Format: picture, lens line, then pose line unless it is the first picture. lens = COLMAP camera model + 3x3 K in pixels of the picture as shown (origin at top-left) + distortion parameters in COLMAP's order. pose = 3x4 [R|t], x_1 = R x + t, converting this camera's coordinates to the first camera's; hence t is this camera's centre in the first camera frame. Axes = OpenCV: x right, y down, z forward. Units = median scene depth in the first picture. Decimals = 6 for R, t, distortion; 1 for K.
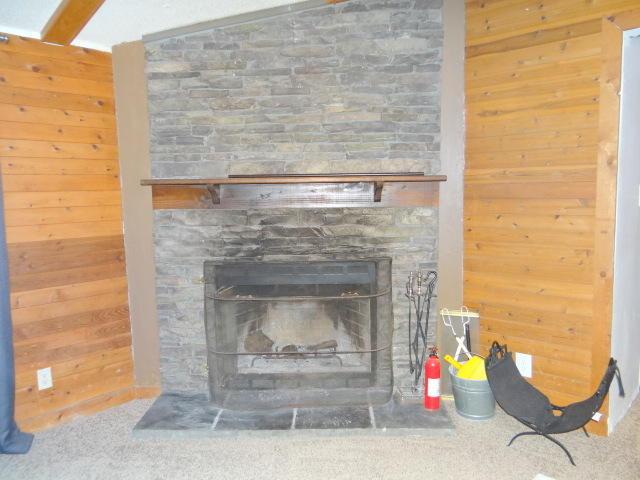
lens RADIAL K [[506.2, 0, 316.3], [0, 506.2, 238.6], [0, 0, 1]] dist [-0.005756, 0.008223]
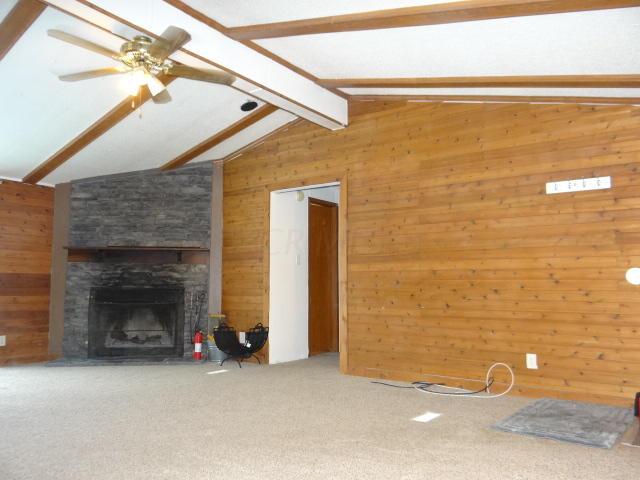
lens RADIAL K [[506.2, 0, 316.3], [0, 506.2, 238.6], [0, 0, 1]] dist [-0.005756, 0.008223]
pose [[0.993318, 0.032068, 0.110864, 0.456170], [-0.008999, 0.979217, -0.202615, 0.261705], [-0.115058, 0.200263, 0.972963, -1.148131]]
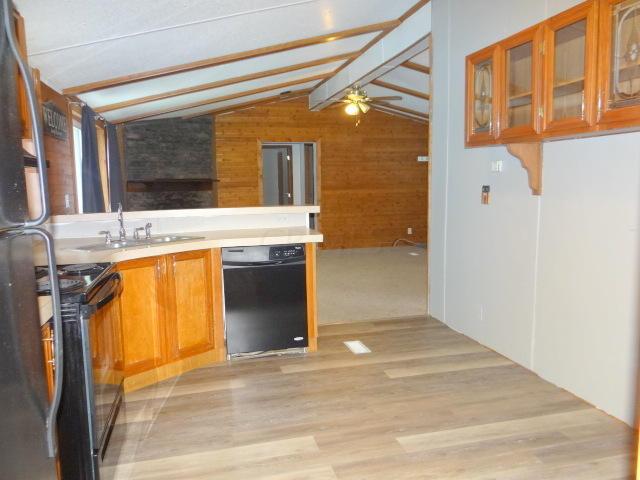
lens RADIAL K [[506.2, 0, 316.3], [0, 506.2, 238.6], [0, 0, 1]] dist [-0.005756, 0.008223]
pose [[0.543522, -0.086918, 0.834883, -1.949536], [0.096766, 0.994481, 0.040537, 0.158165], [-0.833799, 0.058755, 0.548933, -1.123959]]
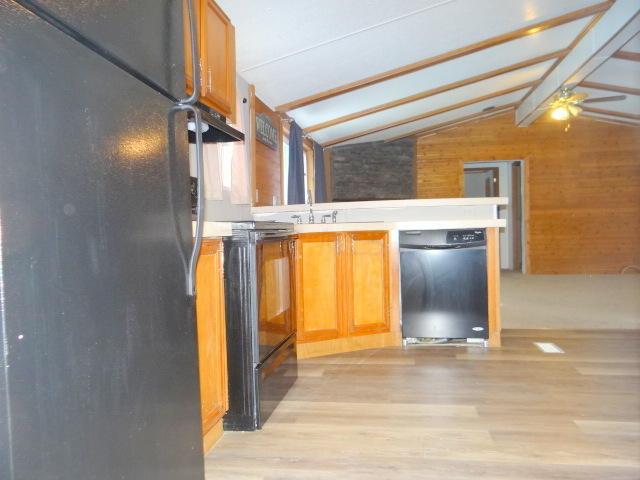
lens RADIAL K [[506.2, 0, 316.3], [0, 506.2, 238.6], [0, 0, 1]] dist [-0.005756, 0.008223]
pose [[0.837243, -0.011016, 0.546720, -1.910604], [0.066520, 0.994424, -0.081832, 0.312843], [-0.542770, 0.104881, 0.833307, -1.189255]]
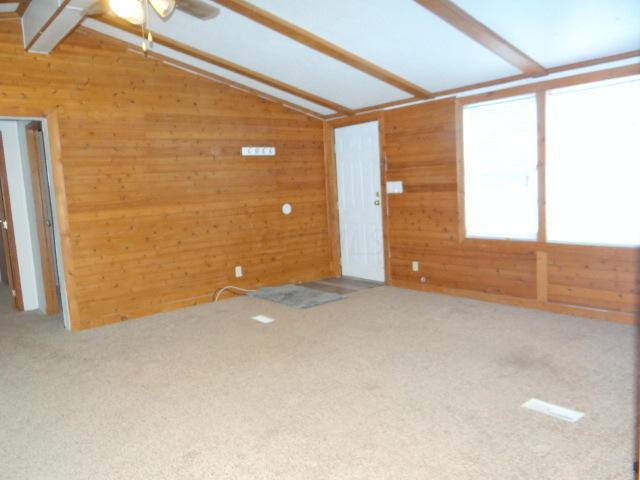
lens RADIAL K [[506.2, 0, 316.3], [0, 506.2, 238.6], [0, 0, 1]] dist [-0.005756, 0.008223]
pose [[0.125586, -0.099781, 0.987052, -0.733574], [0.160305, 0.983896, 0.079066, 0.064500], [-0.979046, 0.148300, 0.139559, -0.399424]]
